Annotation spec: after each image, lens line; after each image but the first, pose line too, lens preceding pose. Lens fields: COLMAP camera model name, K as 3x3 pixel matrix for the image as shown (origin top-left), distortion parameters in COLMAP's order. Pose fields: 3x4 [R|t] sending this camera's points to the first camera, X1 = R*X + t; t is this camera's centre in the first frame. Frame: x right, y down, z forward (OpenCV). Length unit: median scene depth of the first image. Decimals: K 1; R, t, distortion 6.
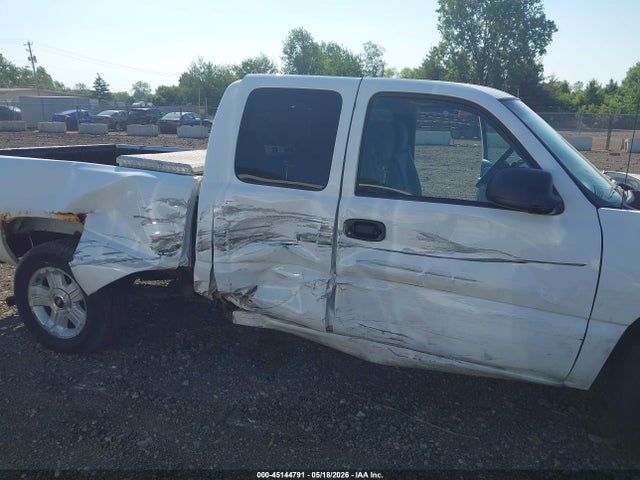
lens RADIAL K [[503.4, 0, 329.4], [0, 503.4, 237.7], [0, 0, 1]] dist [0.047896, -0.053017]
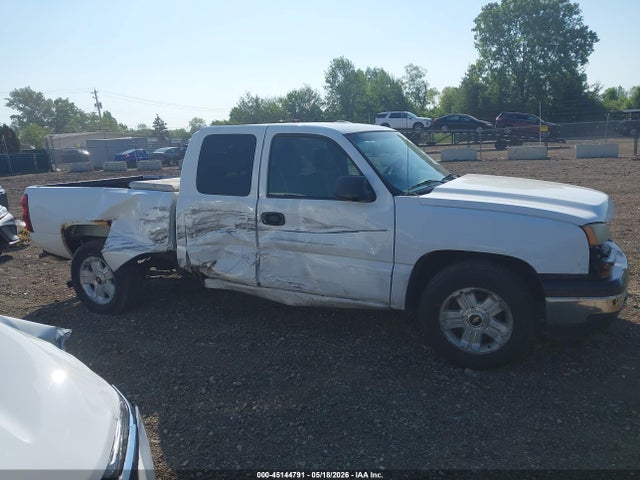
lens RADIAL K [[503.4, 0, 329.4], [0, 503.4, 237.7], [0, 0, 1]] dist [0.047896, -0.053017]
pose [[0.993310, -0.043931, -0.106799, 0.350164], [0.039049, 0.998113, -0.047380, 0.106807], [0.108678, 0.042892, 0.993151, -0.477311]]
